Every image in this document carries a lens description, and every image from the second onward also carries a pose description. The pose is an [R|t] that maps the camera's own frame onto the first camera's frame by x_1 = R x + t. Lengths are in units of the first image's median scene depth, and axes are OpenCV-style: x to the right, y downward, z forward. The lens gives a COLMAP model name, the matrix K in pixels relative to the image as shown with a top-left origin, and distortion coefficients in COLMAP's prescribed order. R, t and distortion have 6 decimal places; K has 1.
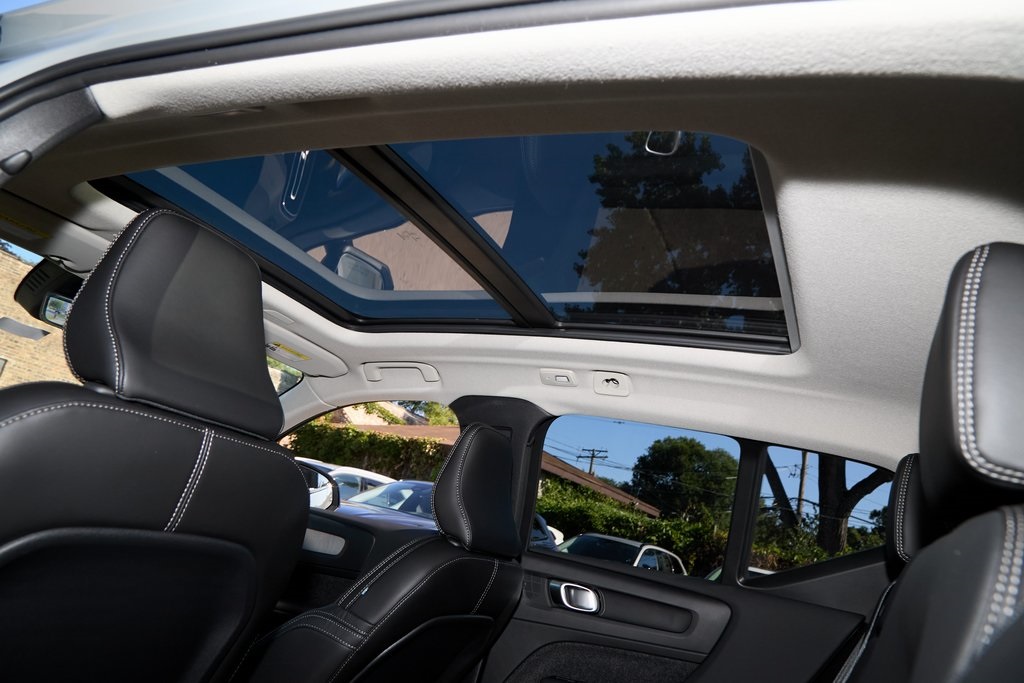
lens RADIAL K [[715.1, 0, 512.0], [0, 715.1, 341.5], [0, 0, 1]] dist [0.007934, 0.001925]
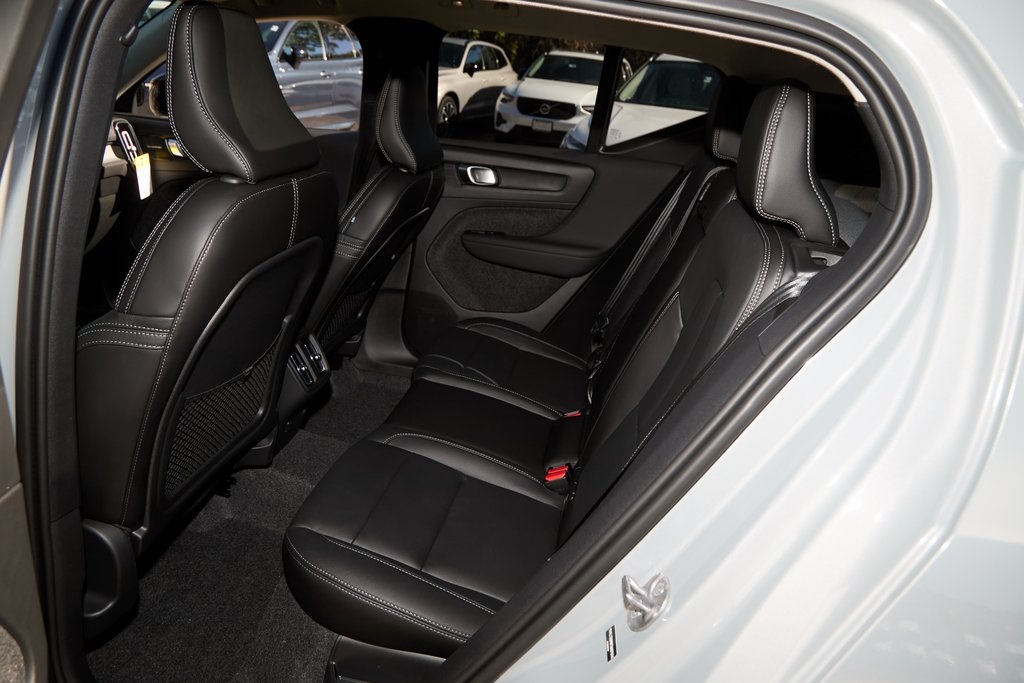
lens RADIAL K [[715.1, 0, 512.0], [0, 715.1, 341.5], [0, 0, 1]] dist [0.007934, 0.001925]
pose [[0.964110, -0.196790, 0.178228, -0.145753], [0.039203, 0.769443, 0.637512, -0.239362], [-0.262592, -0.607644, 0.749542, -0.177128]]
